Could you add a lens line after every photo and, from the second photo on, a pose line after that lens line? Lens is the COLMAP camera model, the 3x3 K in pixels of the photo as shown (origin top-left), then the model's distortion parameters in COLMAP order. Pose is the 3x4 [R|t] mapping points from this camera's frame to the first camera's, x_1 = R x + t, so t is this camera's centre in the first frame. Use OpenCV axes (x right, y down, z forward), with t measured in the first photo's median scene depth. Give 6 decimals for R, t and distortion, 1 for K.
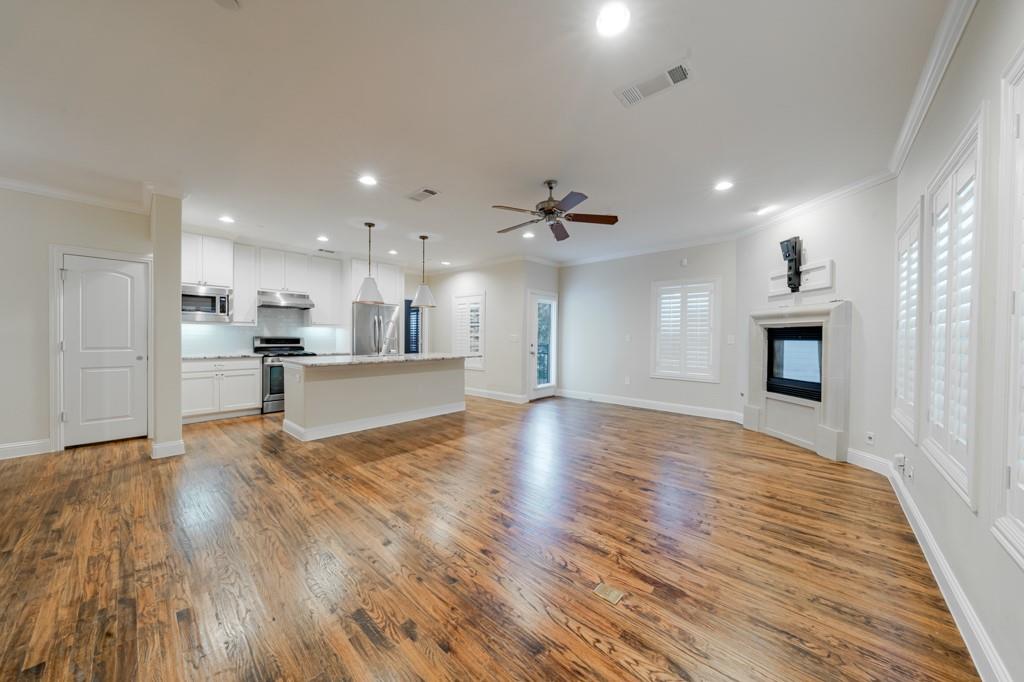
lens RADIAL K [[351.7, 0, 512.5], [0, 351.7, 339.9], [0, 0, 1]] dist [0.000476, -0.000034]
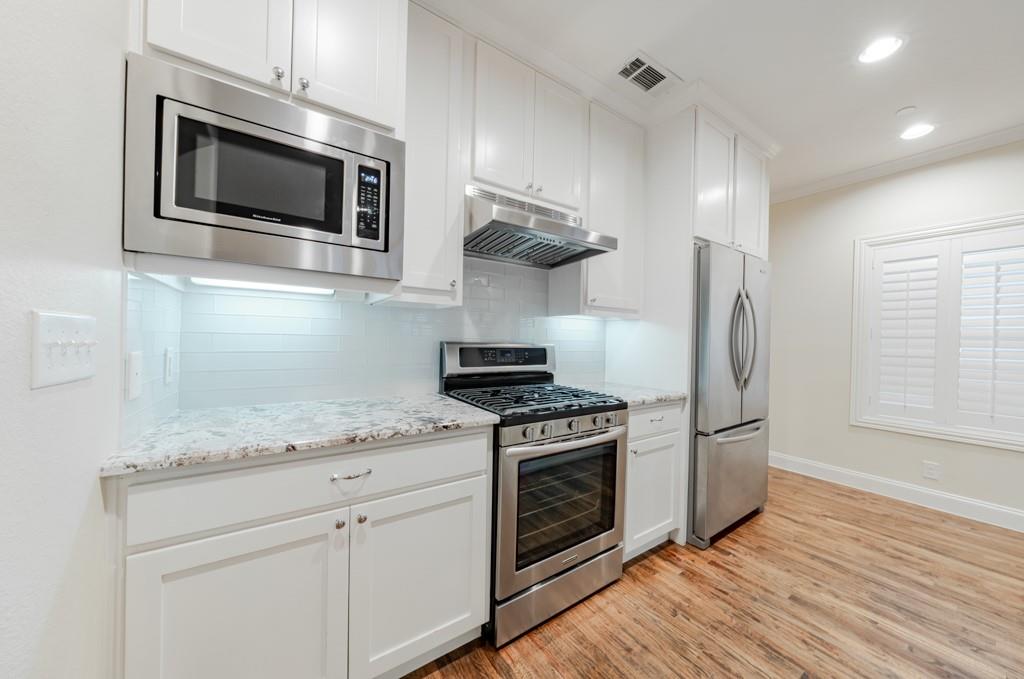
lens RADIAL K [[350.0, 0, 512.0], [0, 350.0, 339.5], [0, 0, 1]] dist [-0.004475, -0.000153]
pose [[0.969634, 0.011935, -0.244270, -0.710381], [-0.015508, 0.999799, -0.012711, -0.010081], [0.244069, 0.016113, 0.969624, 0.844490]]
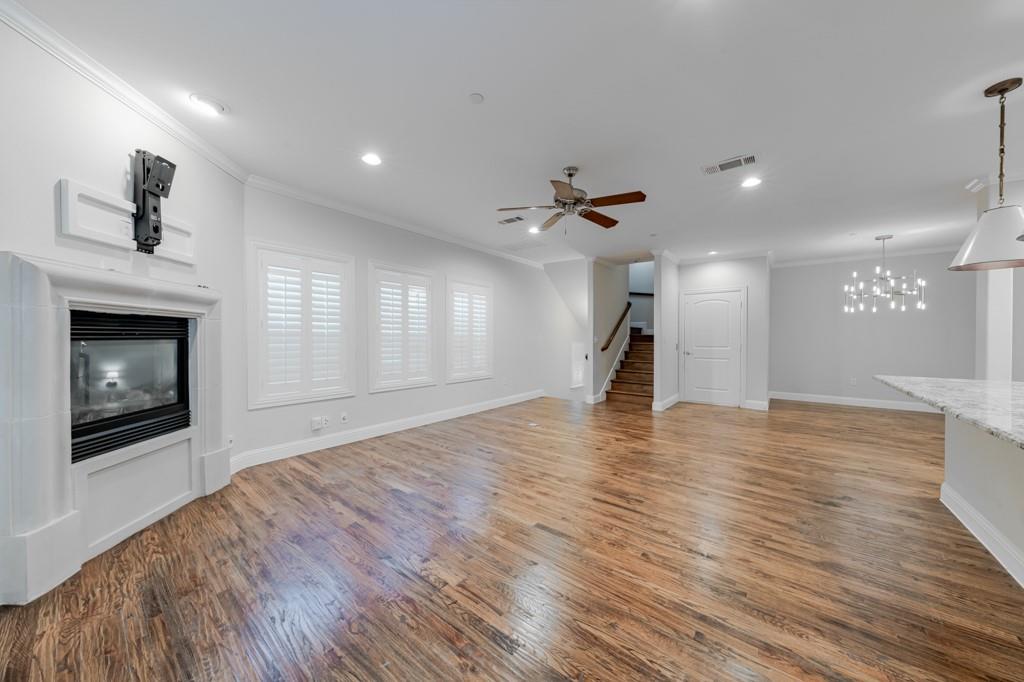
lens RADIAL K [[349.5, 0, 513.3], [0, 349.5, 340.4], [0, 0, 1]] dist [-0.002419, 0.000248]
pose [[-0.997648, -0.009790, -0.067842, 0.219637], [-0.010924, 0.999806, 0.016365, -0.011118], [0.067668, 0.017068, -0.997562, 1.329621]]
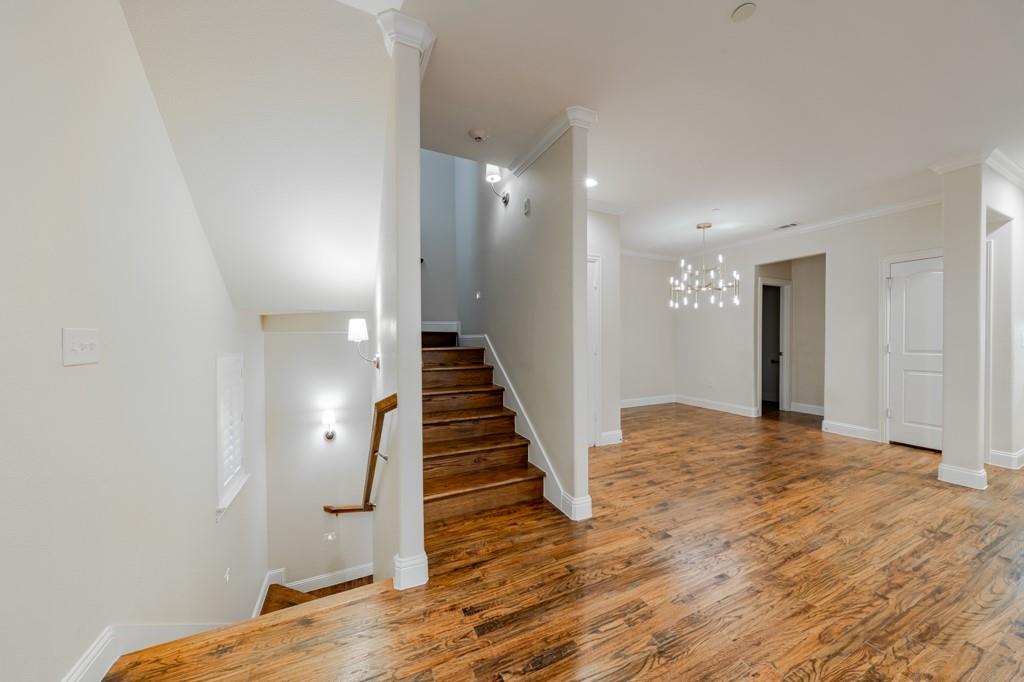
lens RADIAL K [[349.5, 0, 513.3], [0, 349.5, 340.4], [0, 0, 1]] dist [-0.002419, 0.000248]
pose [[-0.375114, 0.000486, -0.926979, 0.124316], [-0.008540, 0.999956, 0.003980, -0.001043], [0.926939, 0.009409, -0.375093, 0.244903]]
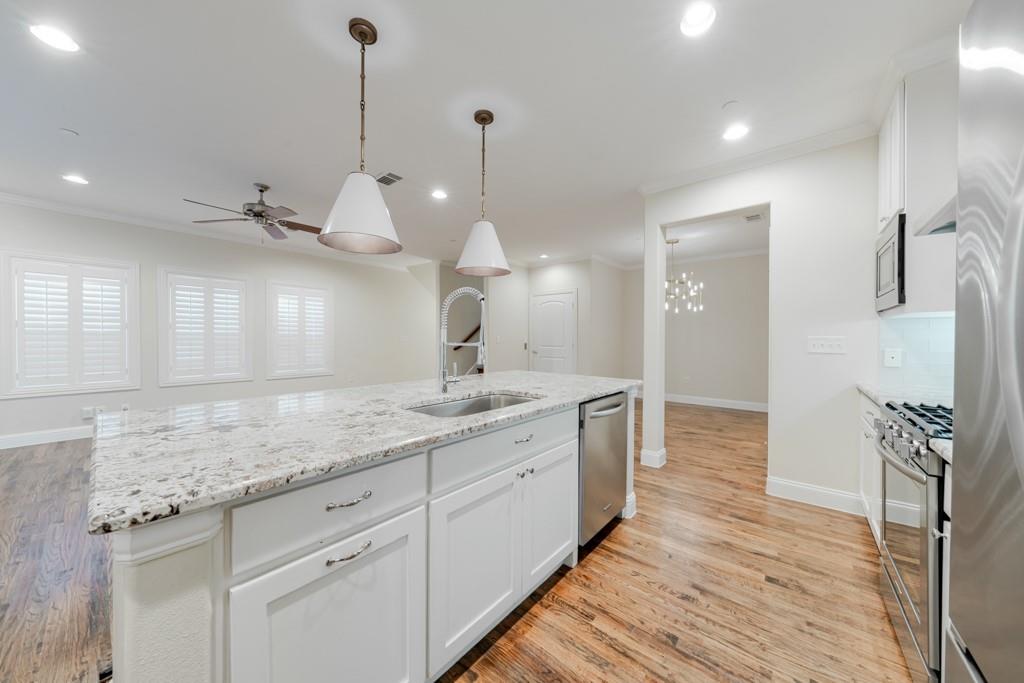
lens RADIAL K [[349.5, 0, 513.3], [0, 349.5, 340.9], [0, 0, 1]] dist [-0.002419, 0.000248]
pose [[-0.998968, -0.011856, -0.043854, -0.407571], [-0.012635, 0.999766, 0.017549, -0.016263], [0.043636, 0.018085, -0.998884, 1.434955]]
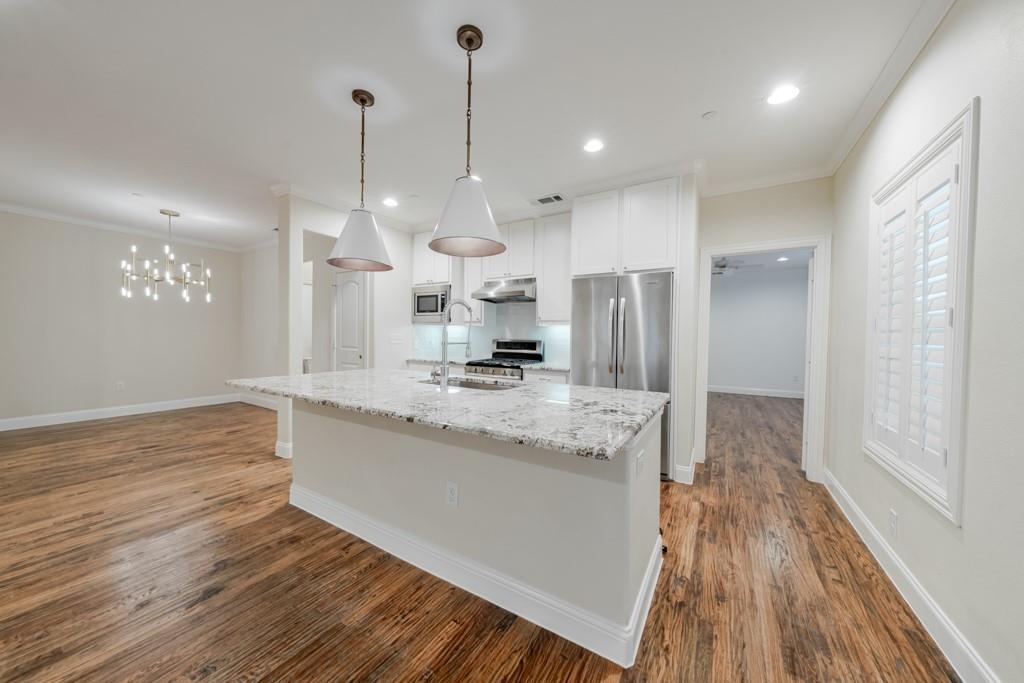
lens RADIAL K [[350.0, 0, 512.0], [0, 350.0, 341.5], [0, 0, 1]] dist [-0.004475, -0.000153]
pose [[0.186050, 0.009542, -0.982494, 0.083256], [-0.022115, 0.999740, 0.005522, -0.011148], [0.982291, 0.020700, 0.186212, 1.058279]]
